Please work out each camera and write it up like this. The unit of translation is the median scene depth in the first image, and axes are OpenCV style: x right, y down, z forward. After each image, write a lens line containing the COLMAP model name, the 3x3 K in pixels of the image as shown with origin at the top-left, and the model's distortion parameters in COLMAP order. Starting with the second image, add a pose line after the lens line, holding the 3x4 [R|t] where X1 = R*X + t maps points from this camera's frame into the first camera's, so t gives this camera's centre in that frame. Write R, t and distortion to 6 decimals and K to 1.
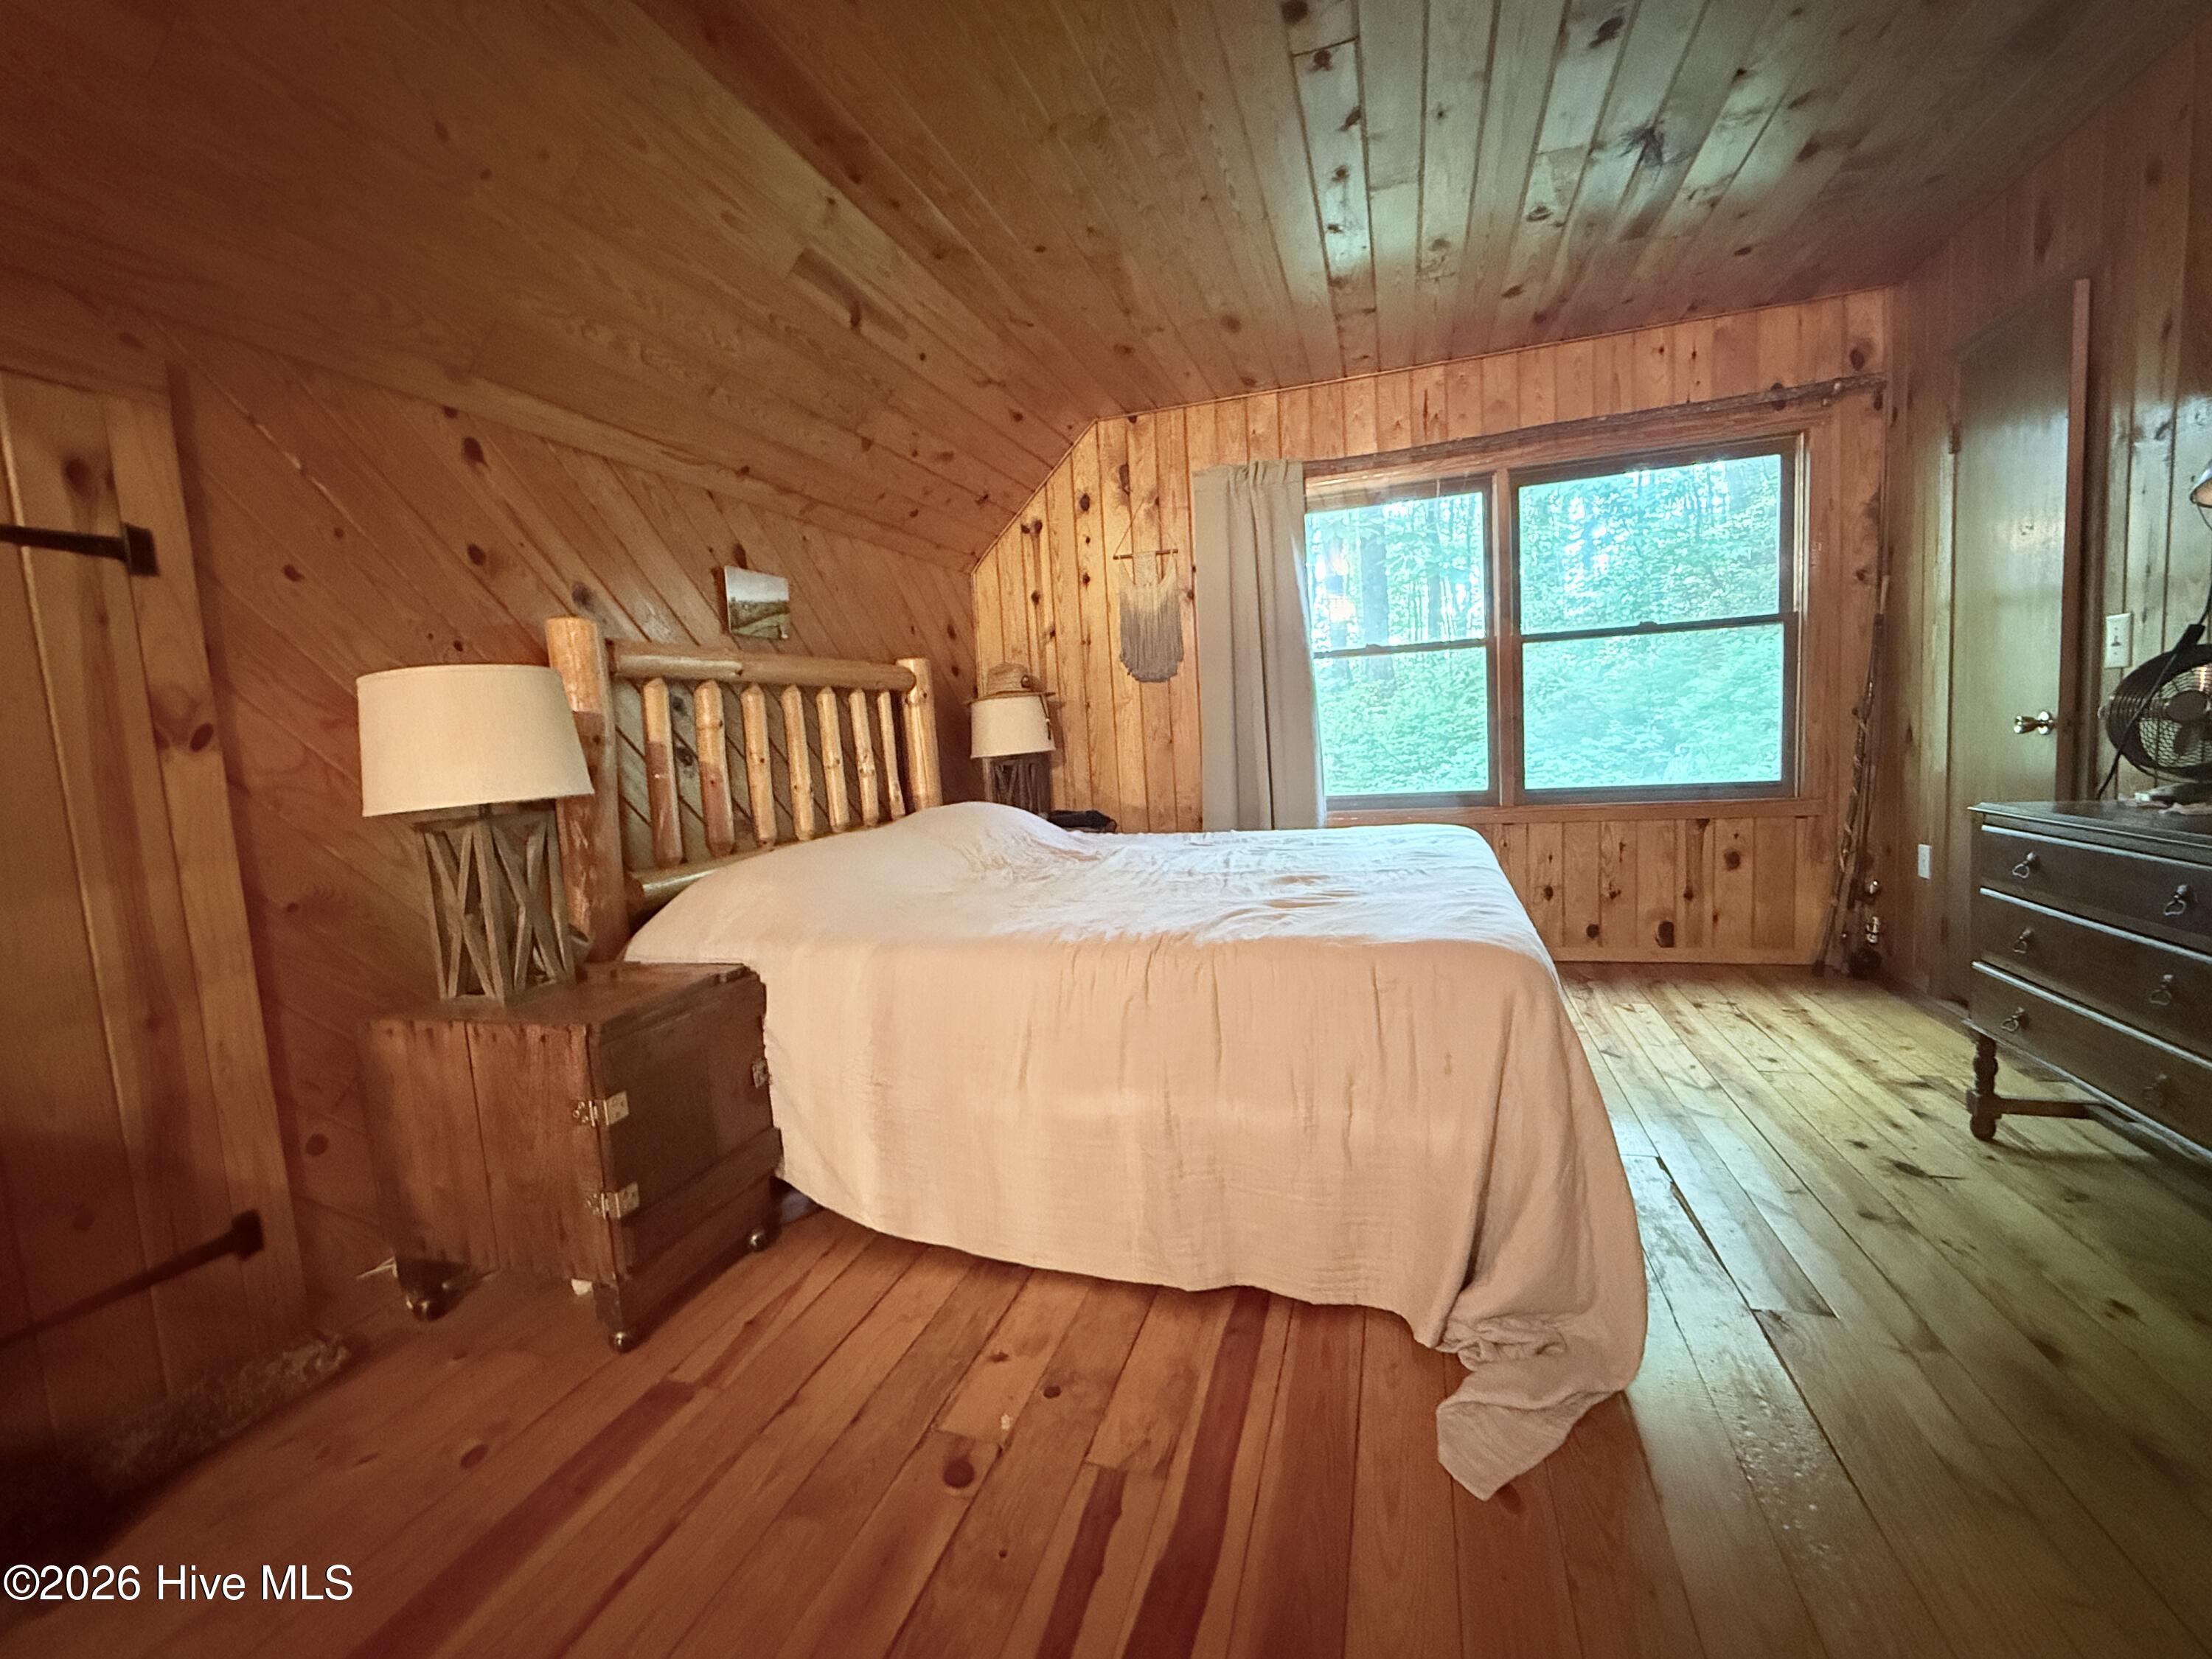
lens RADIAL K [[898.4, 0, 1094.4], [0, 898.4, 826.4], [0, 0, 1]] dist [0.000403, 0.000095]
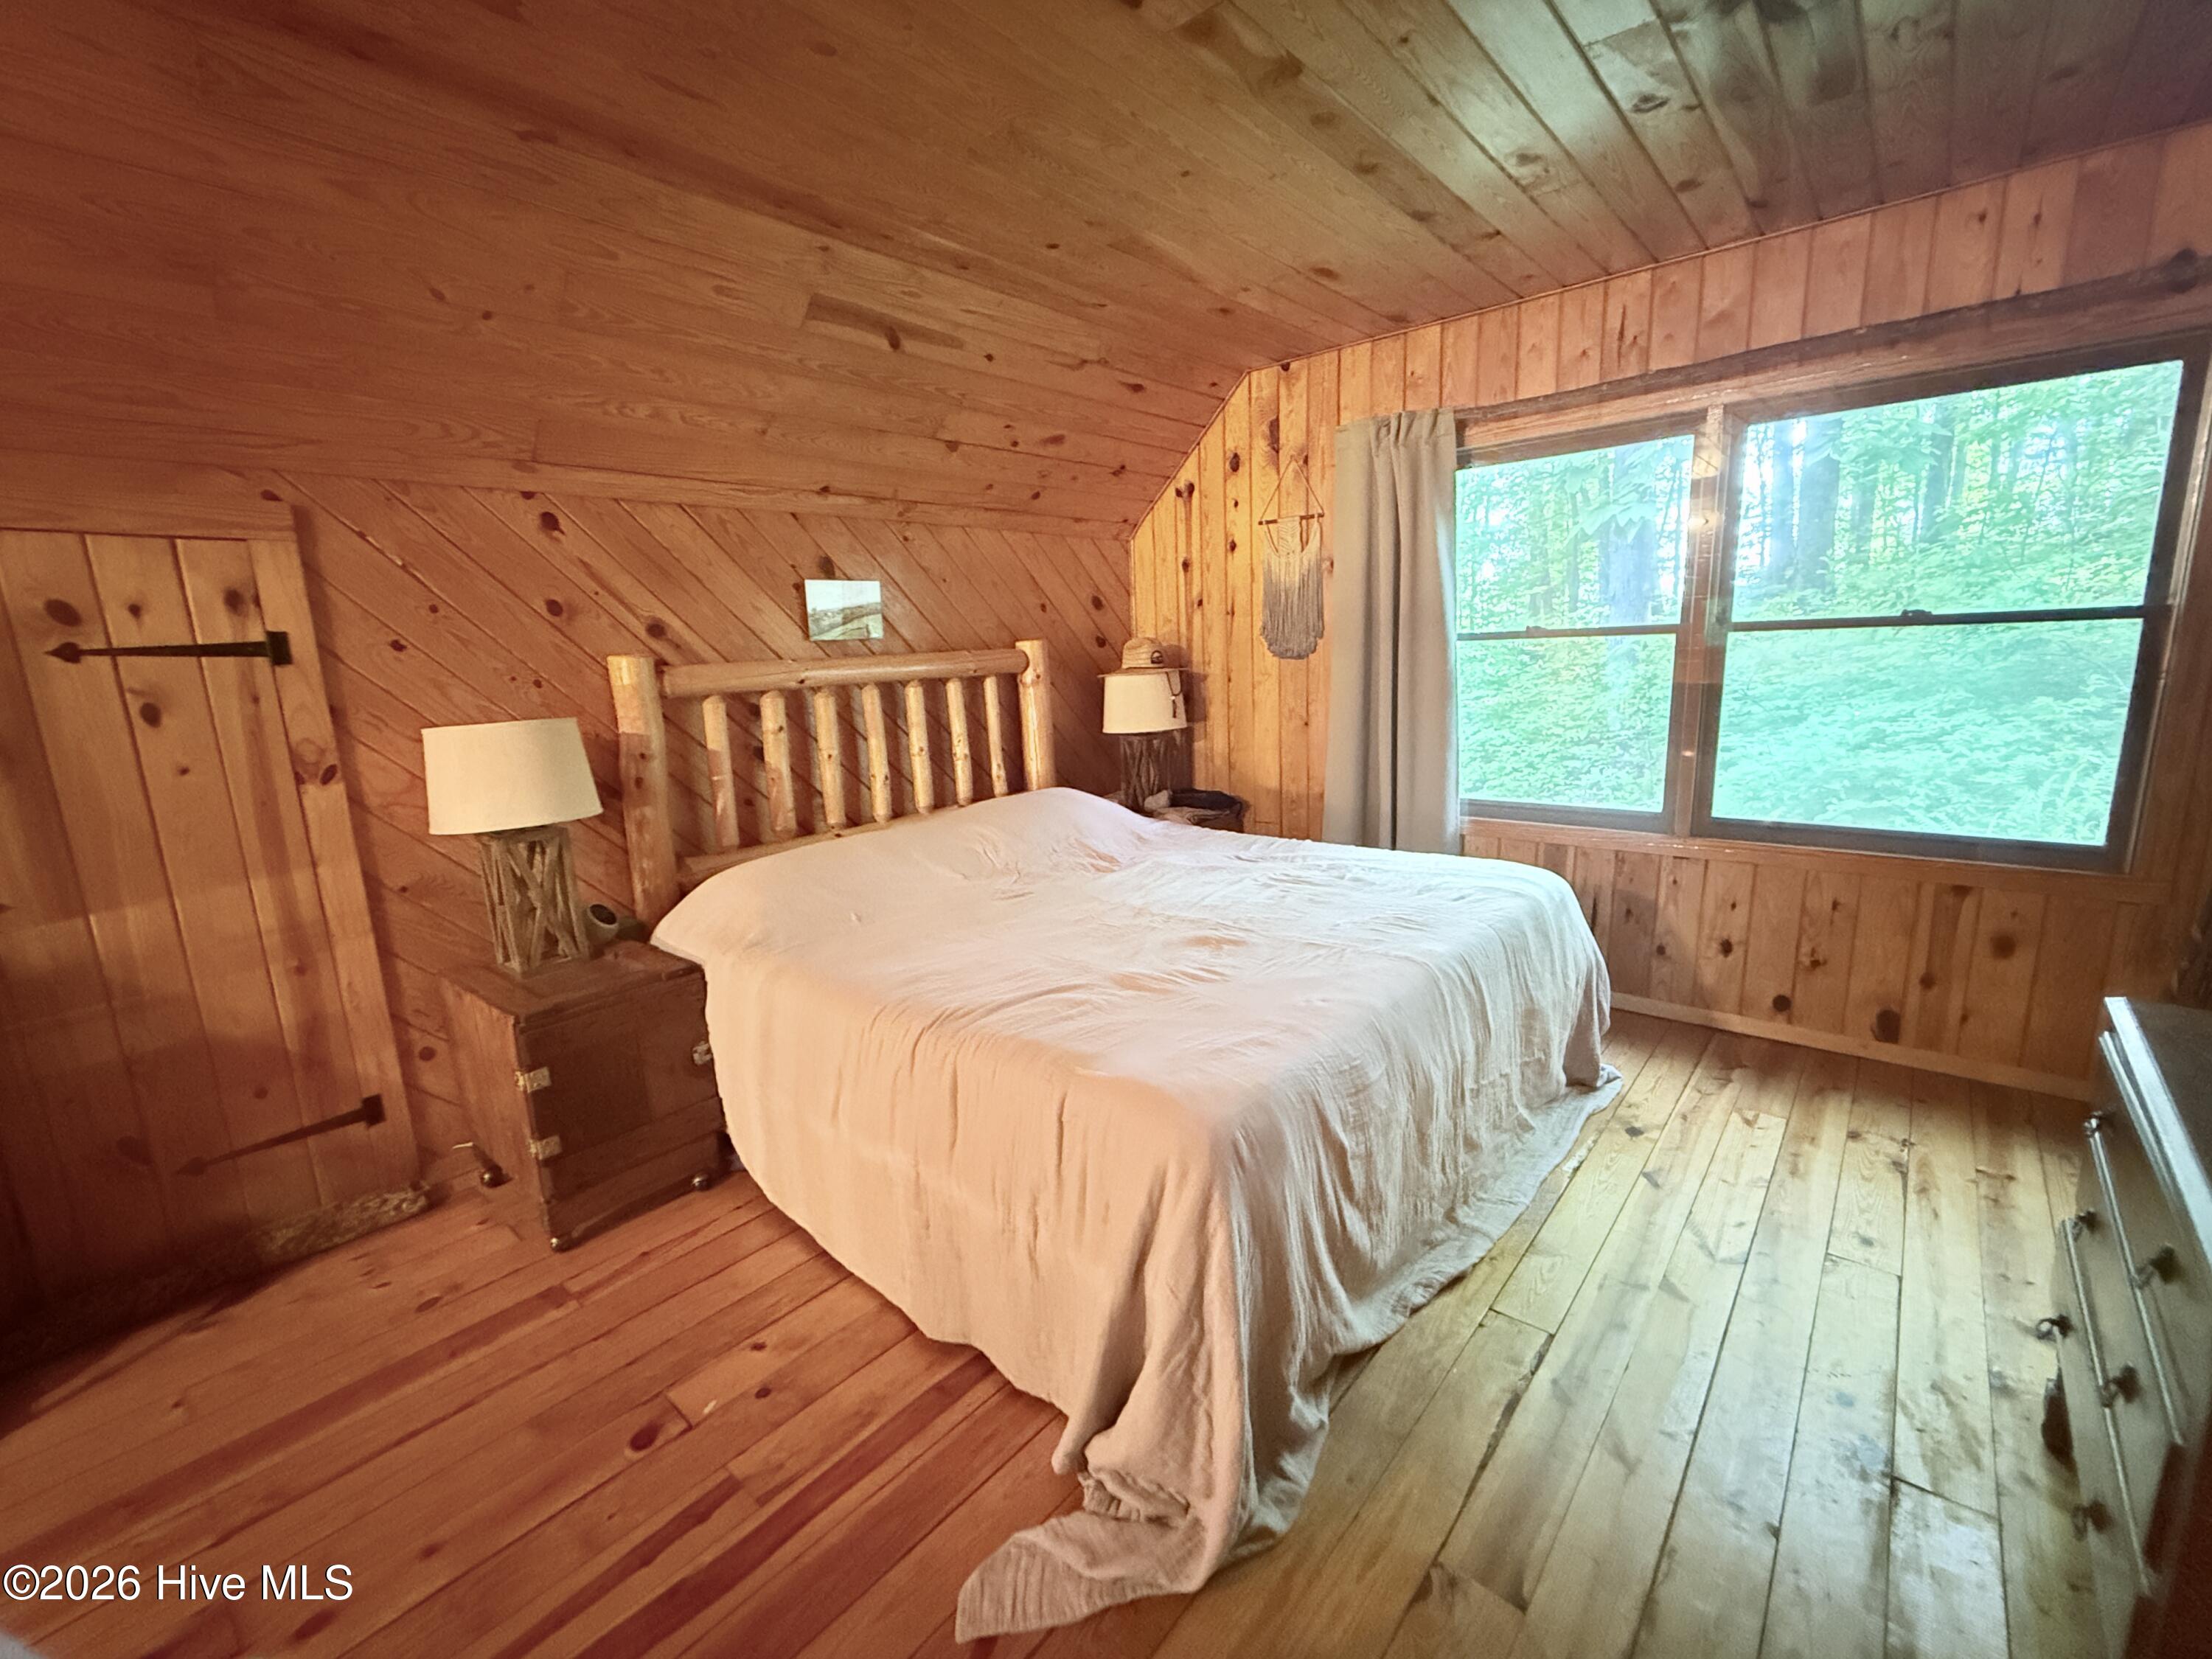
lens RADIAL K [[898.4, 0, 1110.9], [0, 898.4, 824.0], [0, 0, 1]] dist [0.000403, 0.000095]
pose [[0.924833, 0.093533, -0.368693, 0.394323], [-0.051863, 0.991251, 0.121374, -0.147547], [0.376820, -0.093130, 0.921593, 0.082355]]
